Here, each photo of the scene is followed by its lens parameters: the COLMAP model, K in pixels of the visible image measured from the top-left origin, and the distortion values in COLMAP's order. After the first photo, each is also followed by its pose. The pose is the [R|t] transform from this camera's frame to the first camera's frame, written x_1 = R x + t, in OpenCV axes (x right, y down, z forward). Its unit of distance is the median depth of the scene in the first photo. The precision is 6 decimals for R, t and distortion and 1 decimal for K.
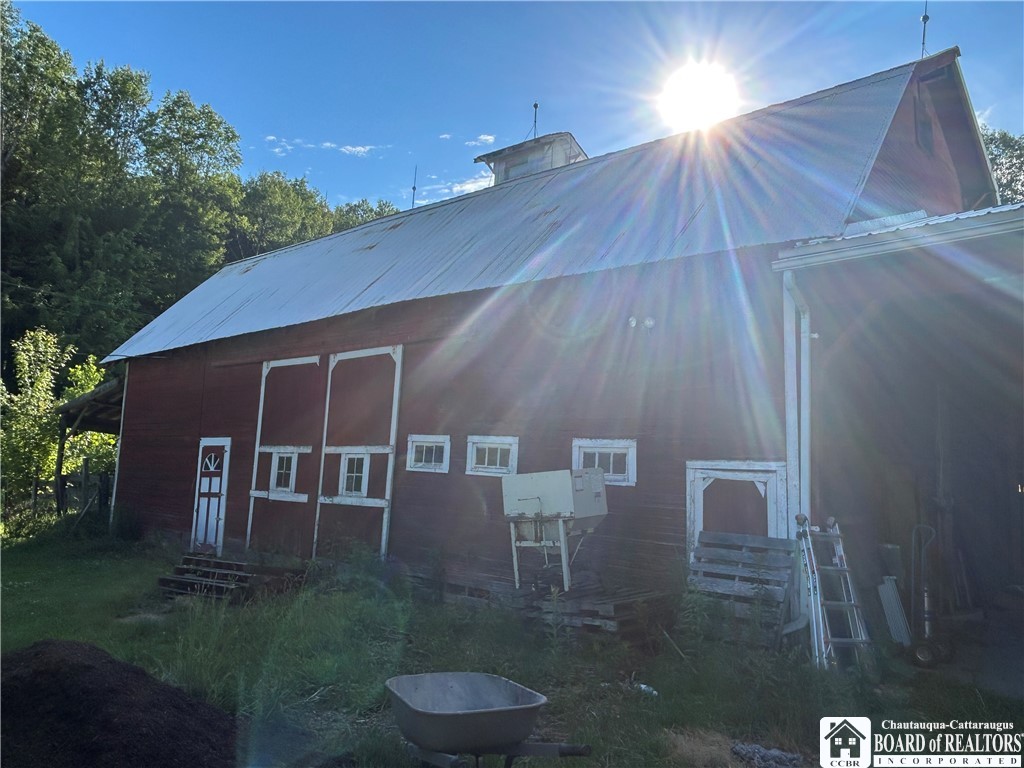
lens RADIAL K [[766.5, 0, 512.0], [0, 766.5, 382.5], [0, 0, 1]] dist [0.000392, -0.000228]
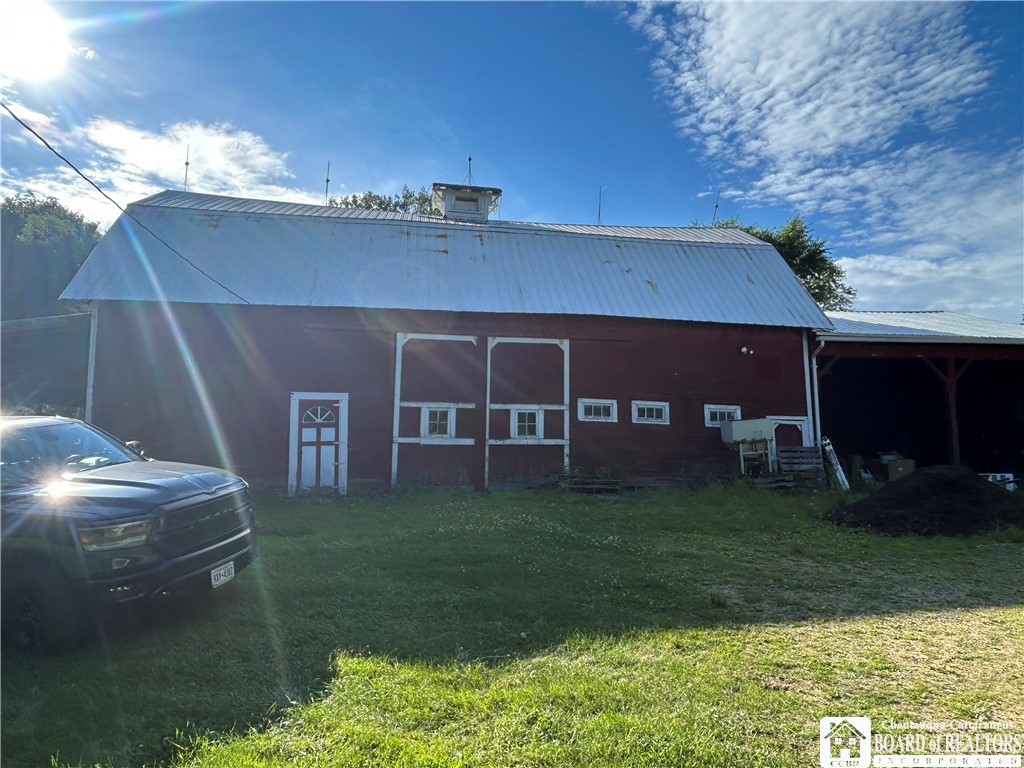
lens RADIAL K [[698.4, 0, 513.4], [0, 698.4, 384.4], [0, 0, 1]] dist [0.003052, -0.011423]
pose [[0.653418, 0.049783, 0.755358, -1.236537], [-0.079930, 0.996795, 0.003448, 0.043133], [-0.752765, -0.062629, 0.655303, 0.153543]]
